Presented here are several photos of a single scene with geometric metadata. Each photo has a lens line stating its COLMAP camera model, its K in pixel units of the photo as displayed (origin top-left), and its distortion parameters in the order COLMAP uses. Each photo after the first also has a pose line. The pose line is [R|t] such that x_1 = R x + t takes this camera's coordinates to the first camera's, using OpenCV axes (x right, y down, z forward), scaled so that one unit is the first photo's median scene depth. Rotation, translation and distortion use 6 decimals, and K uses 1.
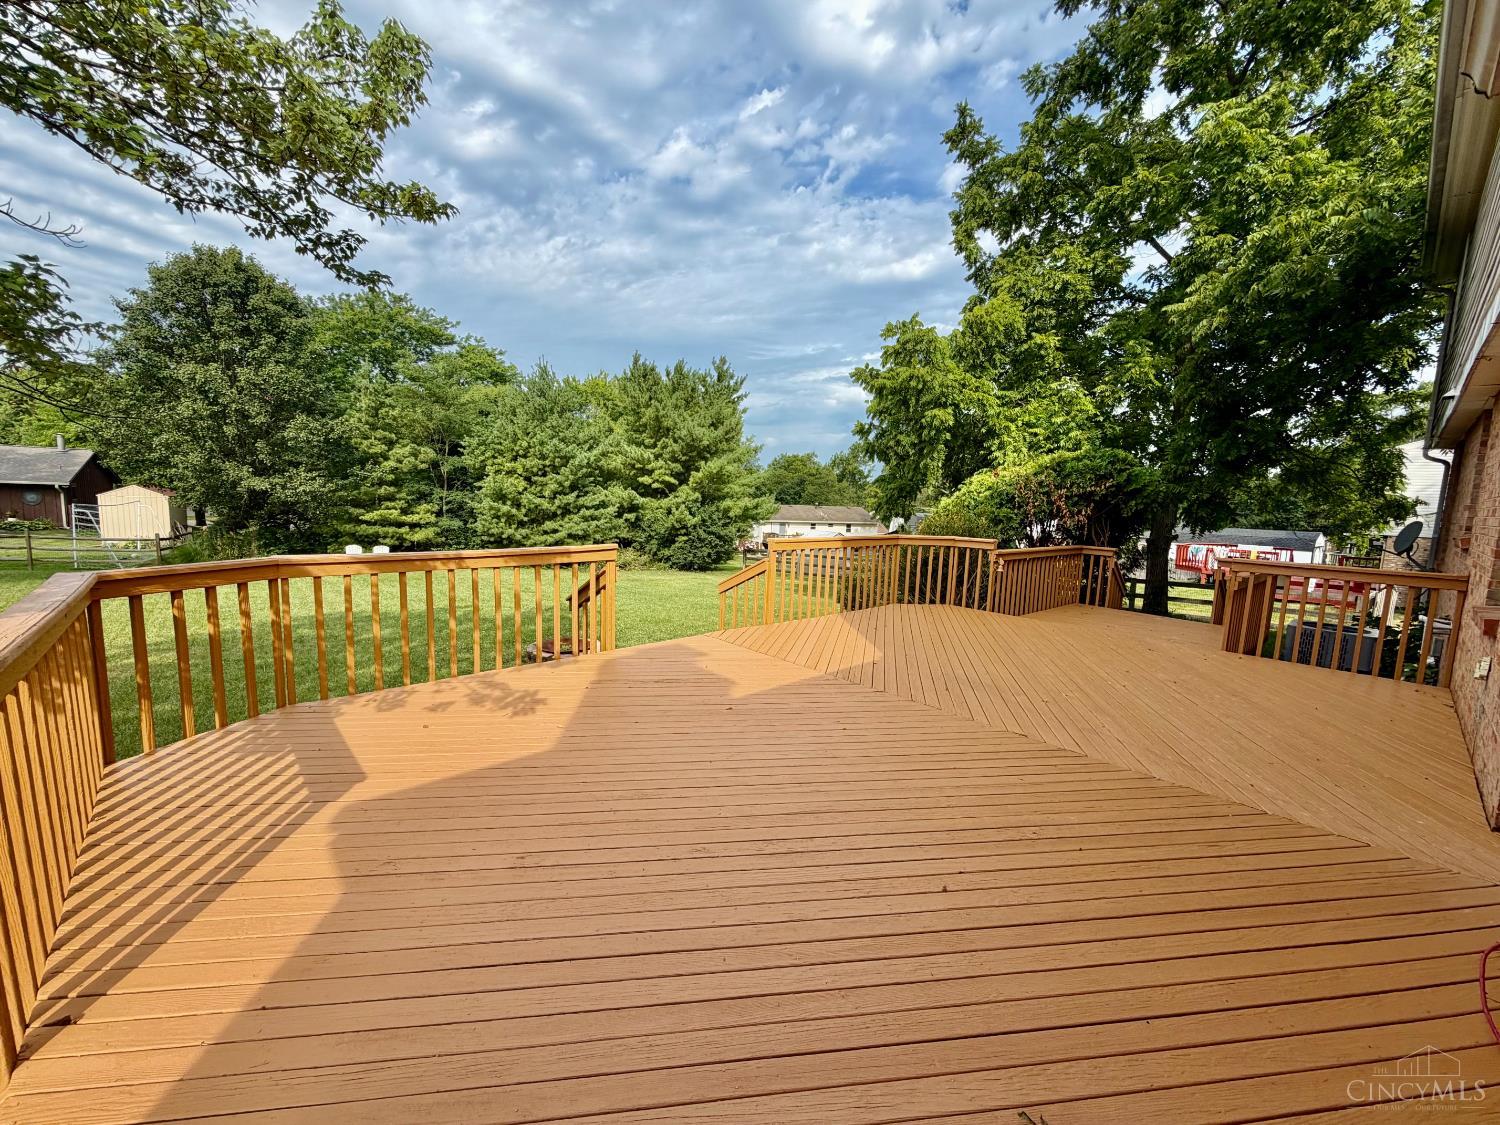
lens RADIAL K [[603.3, 0, 750.0], [0, 603.3, 562.5], [0, 0, 1]] dist [0.004228, 0.000317]
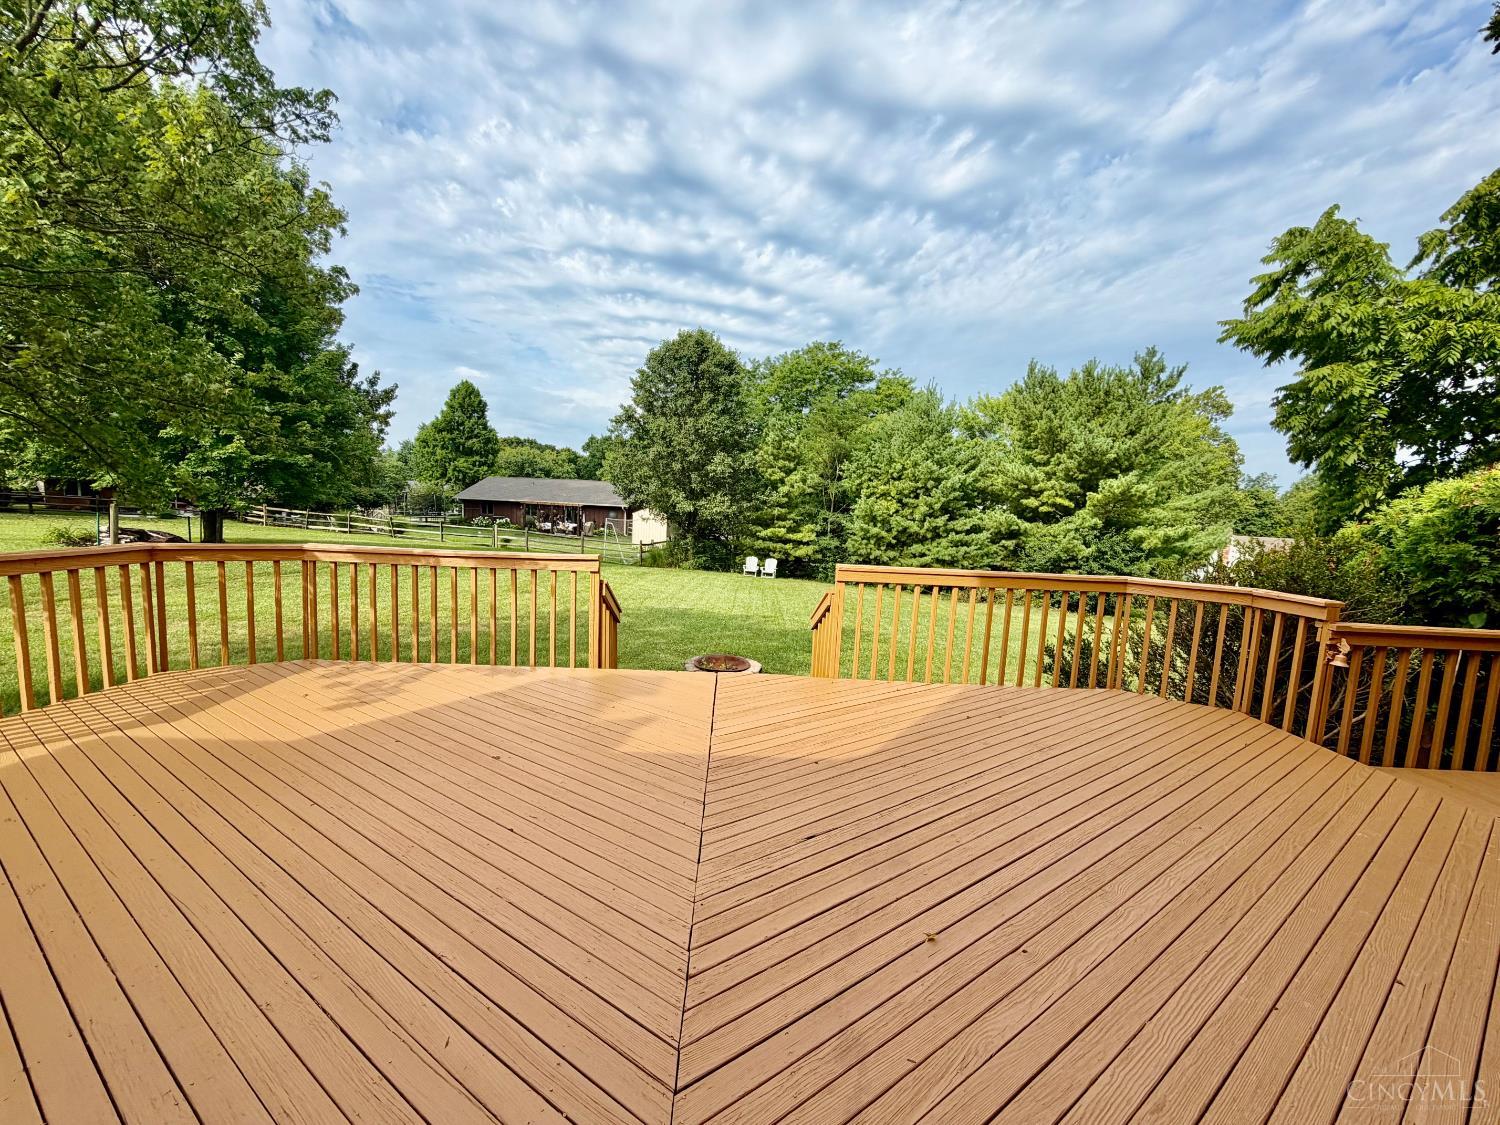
lens RADIAL K [[594.1, 0, 748.7], [0, 594.1, 595.7], [0, 0, 1]] dist [0.001101, 0.000470]
pose [[0.748722, 0.099560, -0.655364, 0.105280], [-0.090089, 0.994767, 0.048198, -0.006663], [0.656733, 0.022954, 0.753773, 0.084331]]
